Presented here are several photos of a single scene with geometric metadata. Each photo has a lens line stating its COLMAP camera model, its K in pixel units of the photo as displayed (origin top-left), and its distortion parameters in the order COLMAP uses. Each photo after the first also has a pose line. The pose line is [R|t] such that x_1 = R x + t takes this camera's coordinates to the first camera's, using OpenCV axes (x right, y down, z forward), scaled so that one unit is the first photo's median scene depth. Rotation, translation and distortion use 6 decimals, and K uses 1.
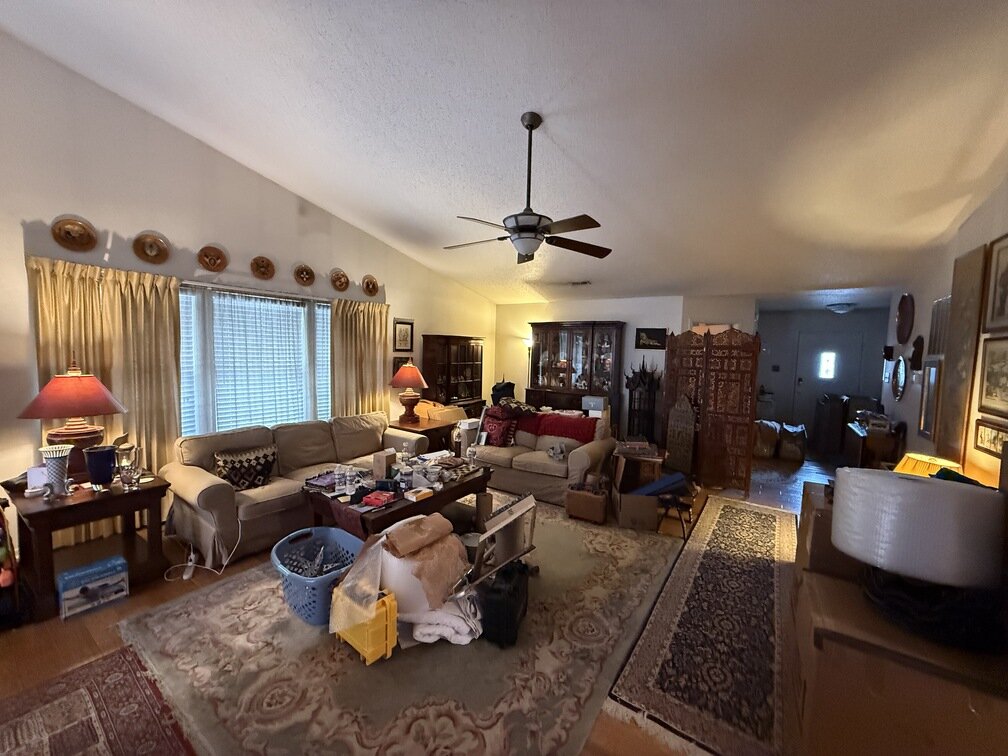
lens RADIAL K [[399.8, 0, 500.2], [0, 399.8, 377.6], [0, 0, 1]] dist [-0.000051, -0.001092]
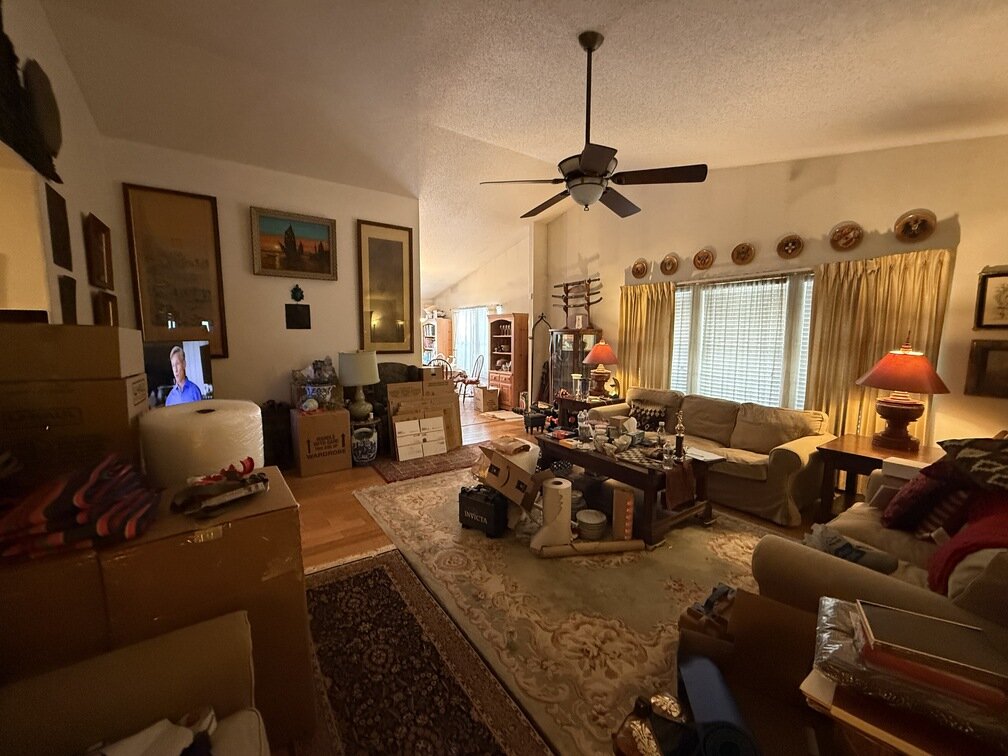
lens RADIAL K [[399.8, 0, 500.9], [0, 399.8, 377.0], [0, 0, 1]] dist [-0.000051, -0.001092]
pose [[-0.363462, 0.074950, -0.928589, 0.668842], [-0.074219, 0.991261, 0.109059, -0.016965], [0.928648, 0.108558, -0.354723, 0.826290]]
